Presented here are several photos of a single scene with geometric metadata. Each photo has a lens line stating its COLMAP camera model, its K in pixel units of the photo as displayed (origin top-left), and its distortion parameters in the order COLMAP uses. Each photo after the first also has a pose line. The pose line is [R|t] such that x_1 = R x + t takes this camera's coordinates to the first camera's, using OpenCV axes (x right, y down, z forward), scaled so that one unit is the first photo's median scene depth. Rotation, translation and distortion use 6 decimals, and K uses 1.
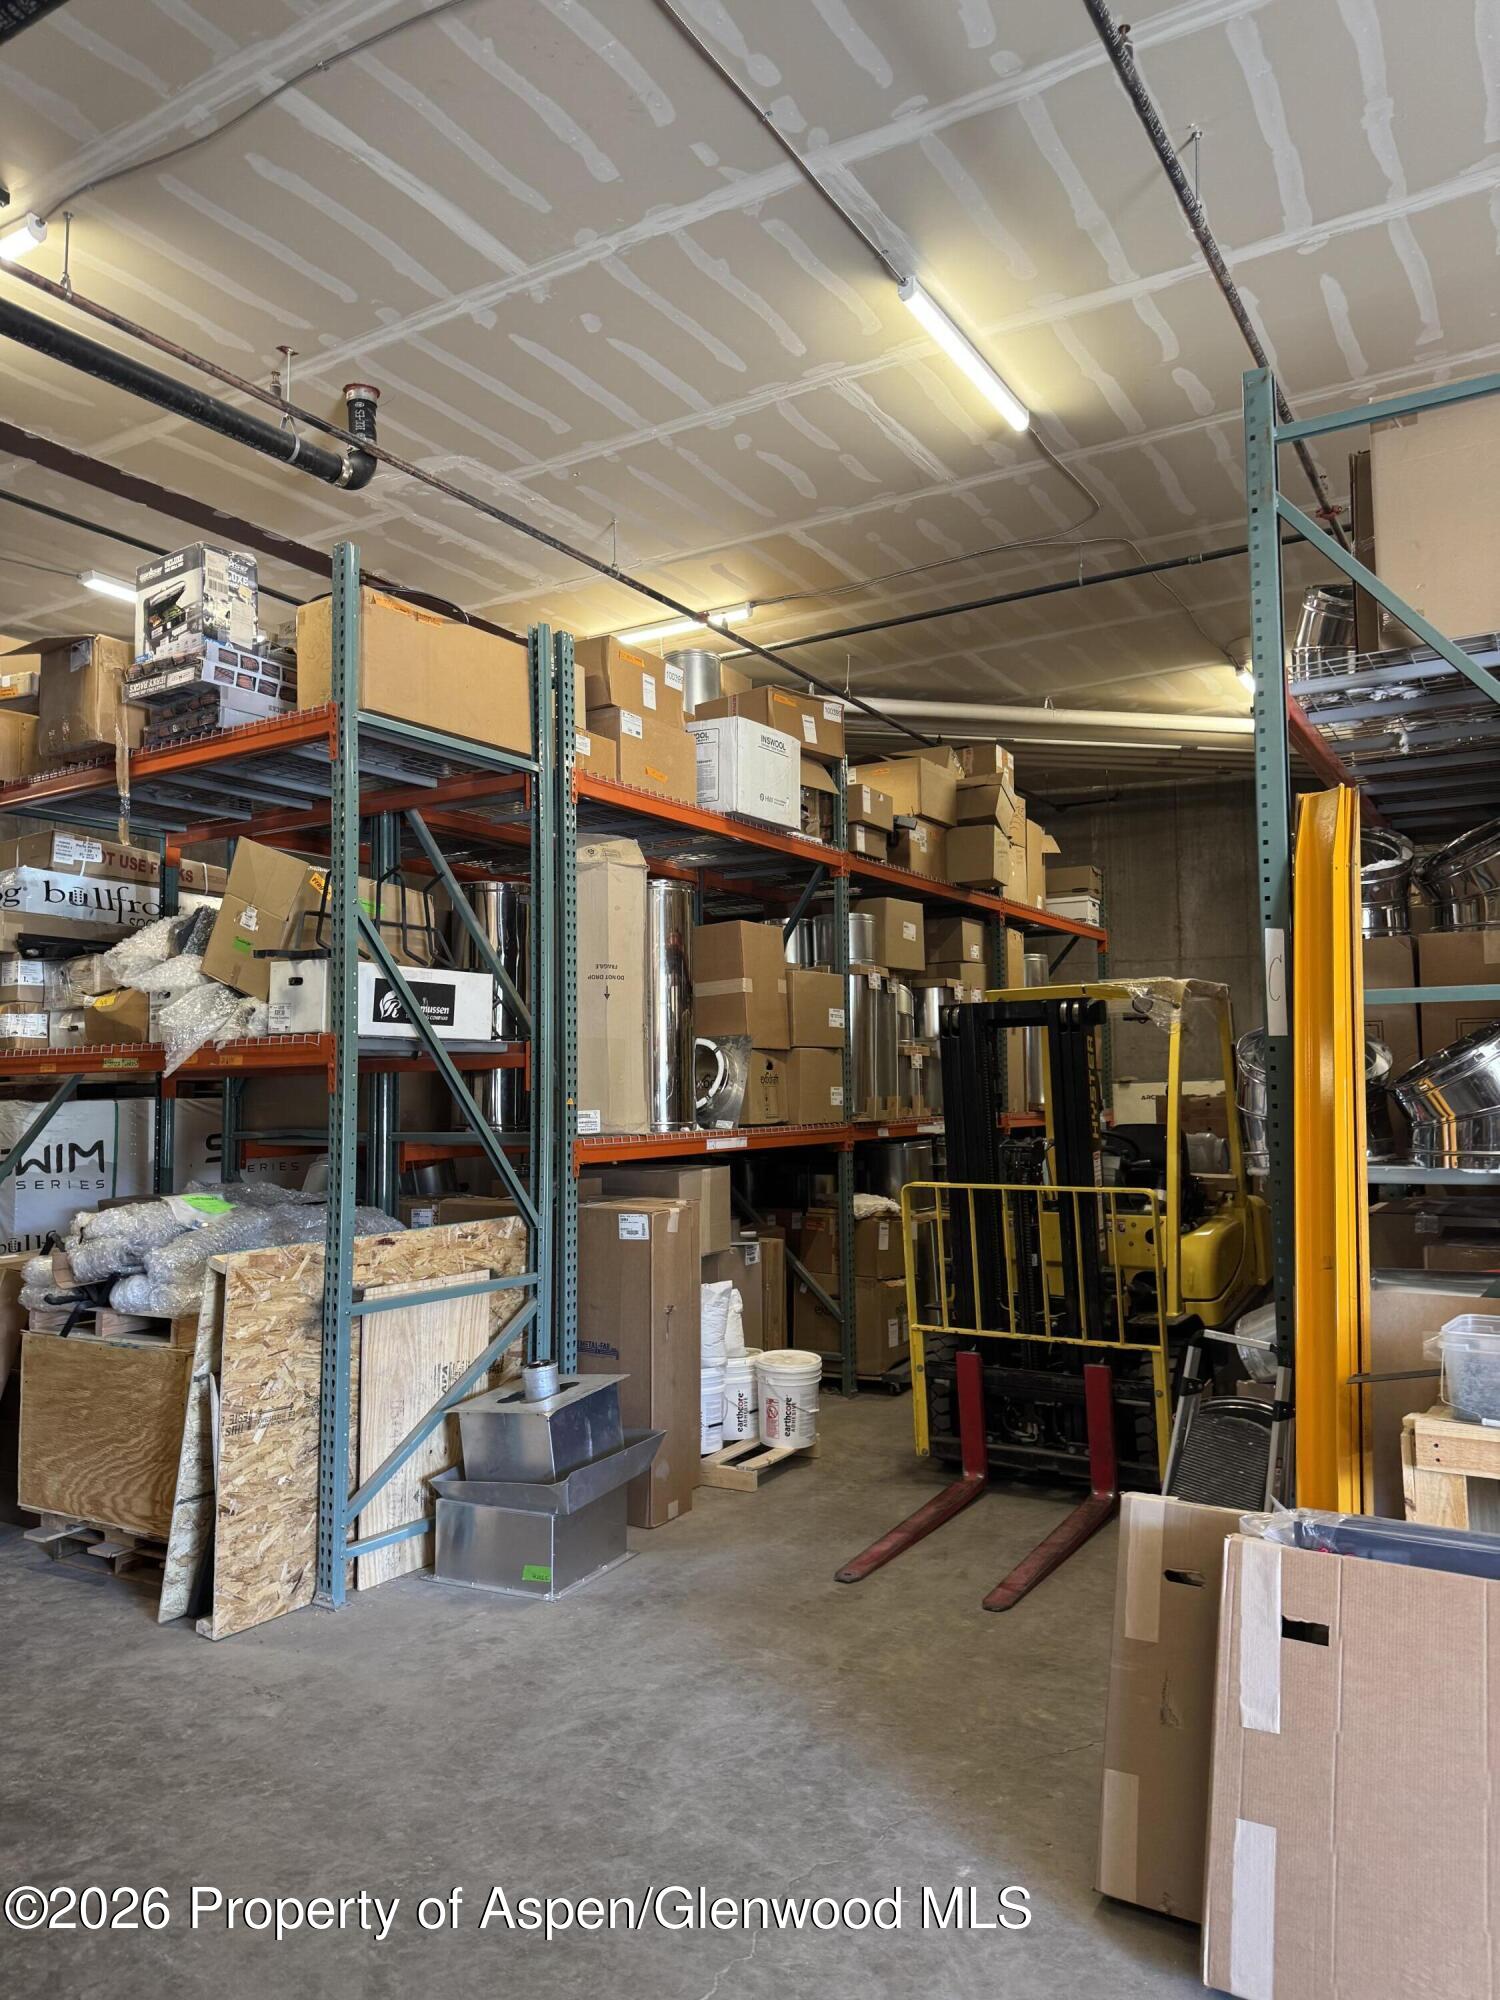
lens RADIAL K [[1420.2, 0, 750.0], [0, 1420.2, 1000.0], [0, 0, 1]] dist [0.146223, -0.231125]
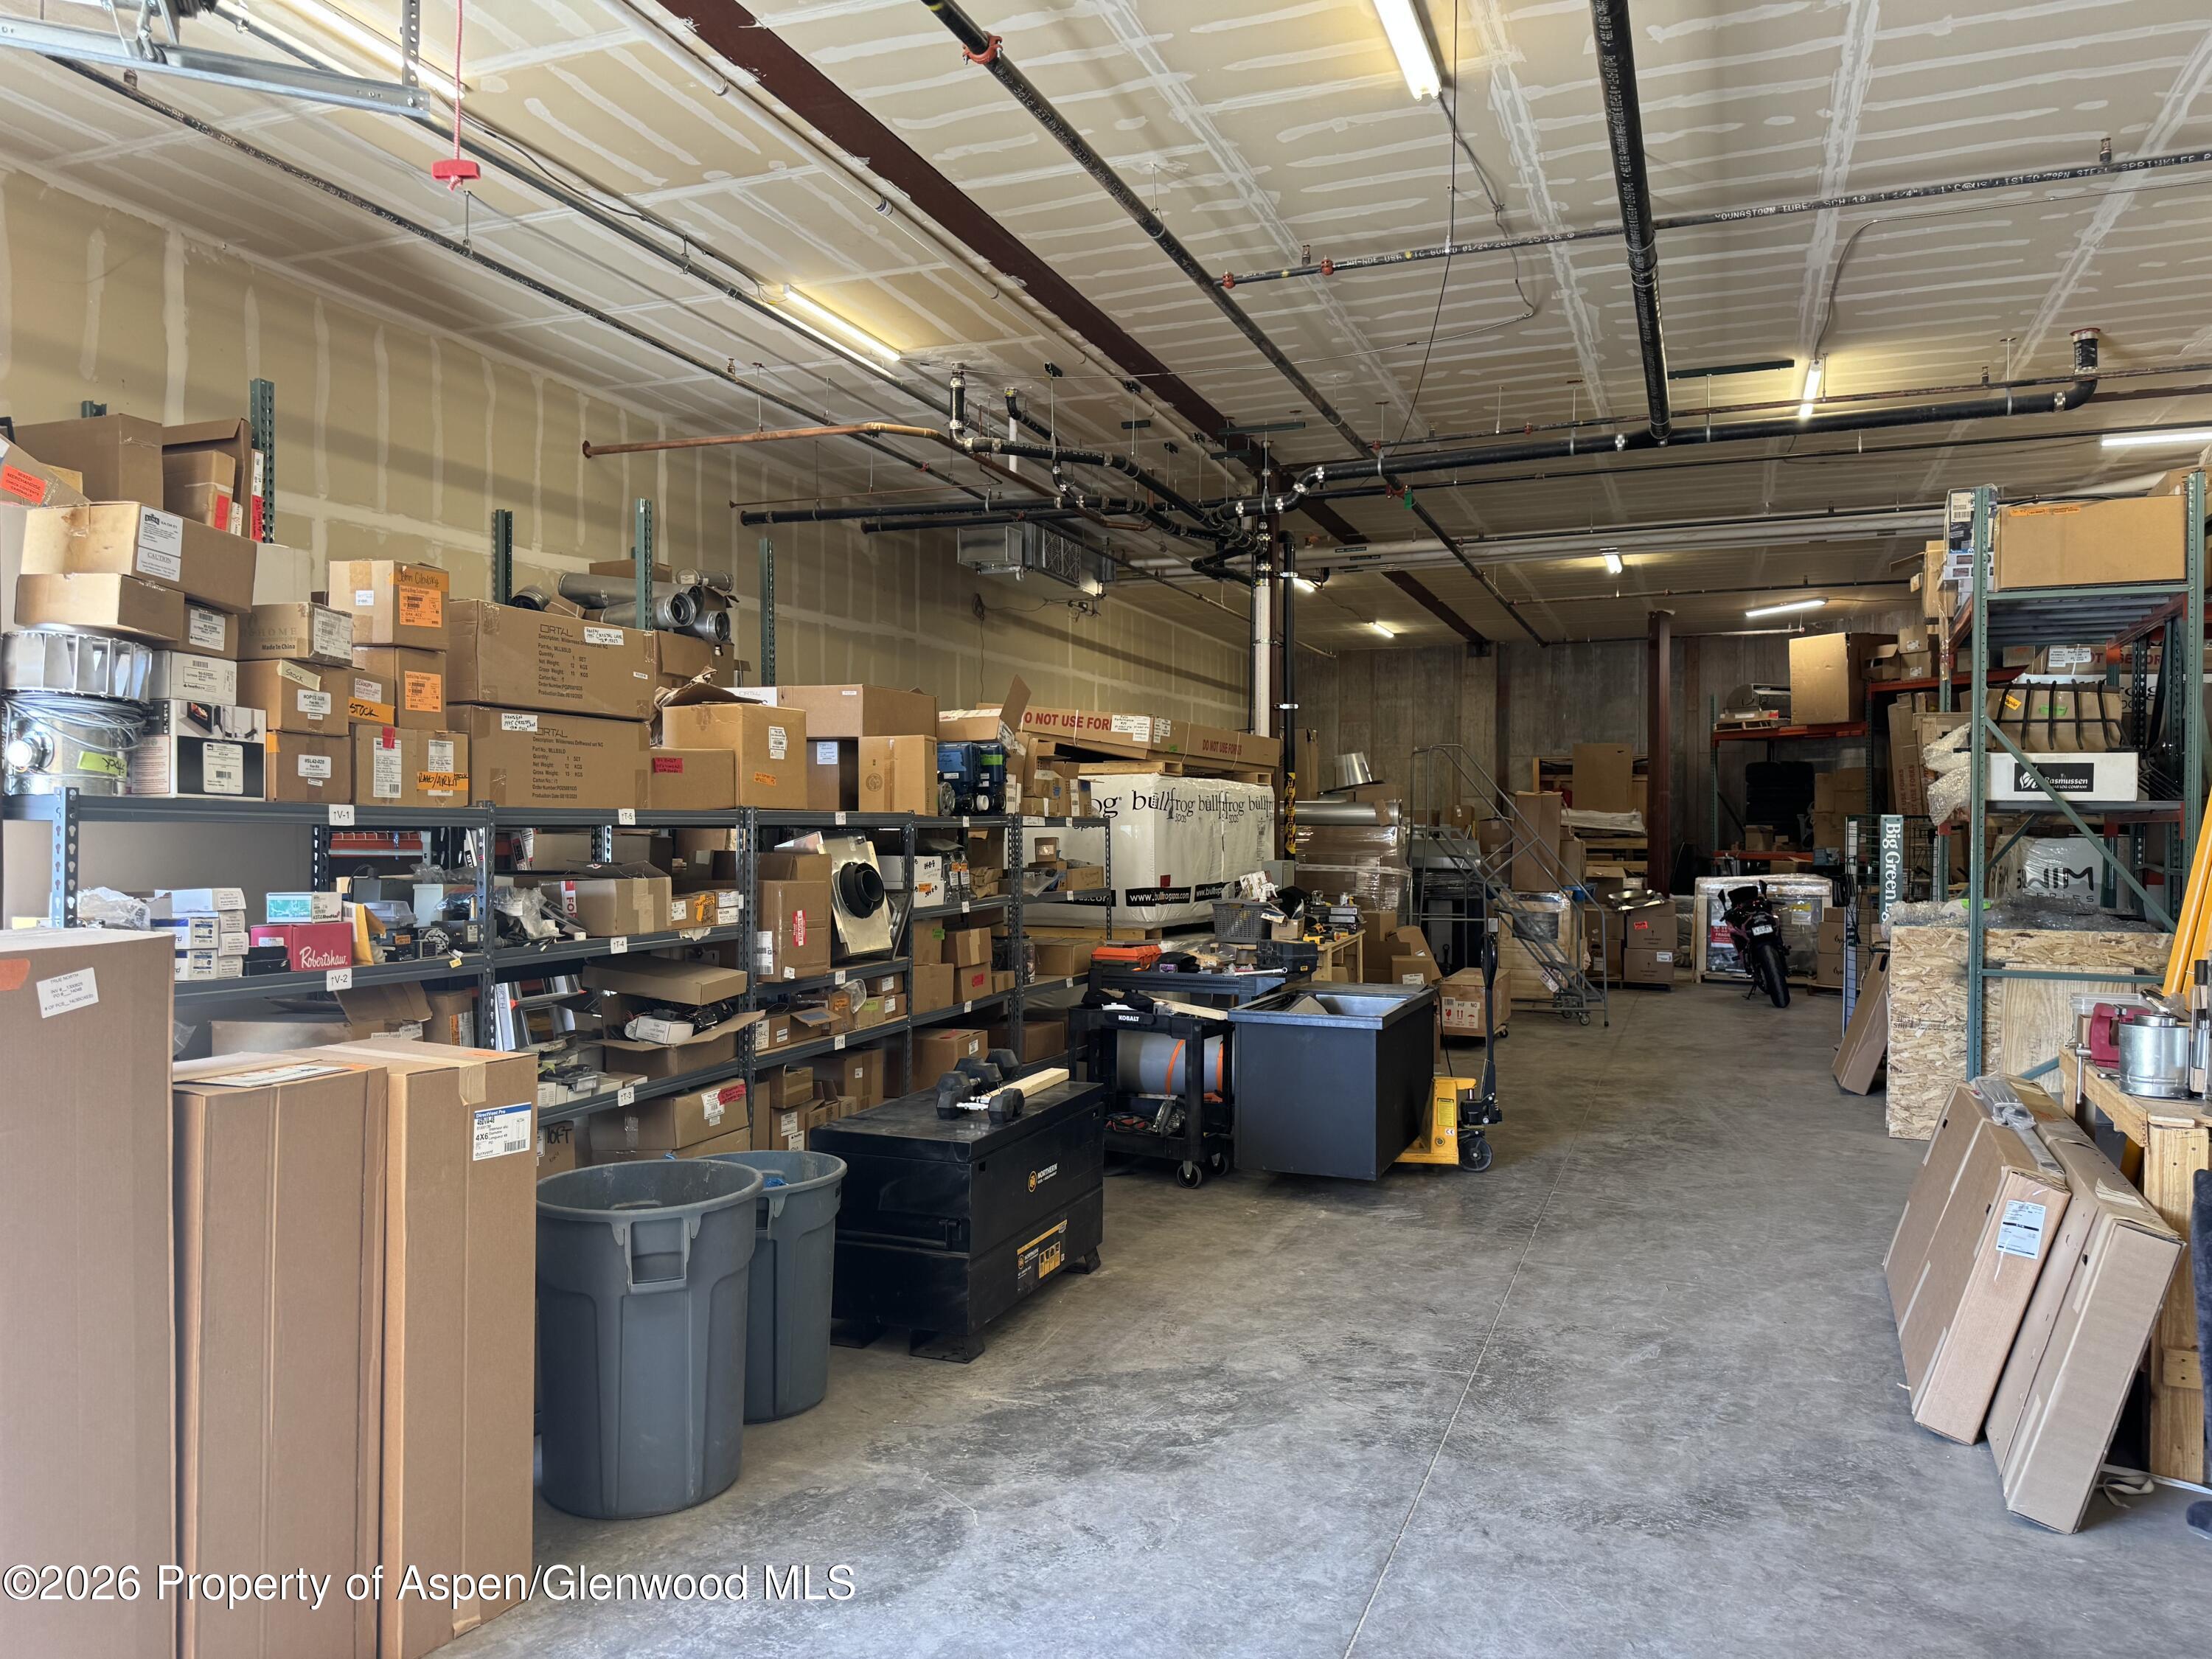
lens RADIAL K [[1570.8, 0, 1108.2], [0, 1570.8, 822.1], [0, 0, 1]] dist [0.146223, -0.231125]
pose [[0.188056, 0.014826, -0.982046, 1.225720], [0.052256, 0.998319, 0.025079, -0.045009], [0.980767, -0.056034, 0.186966, -0.266515]]
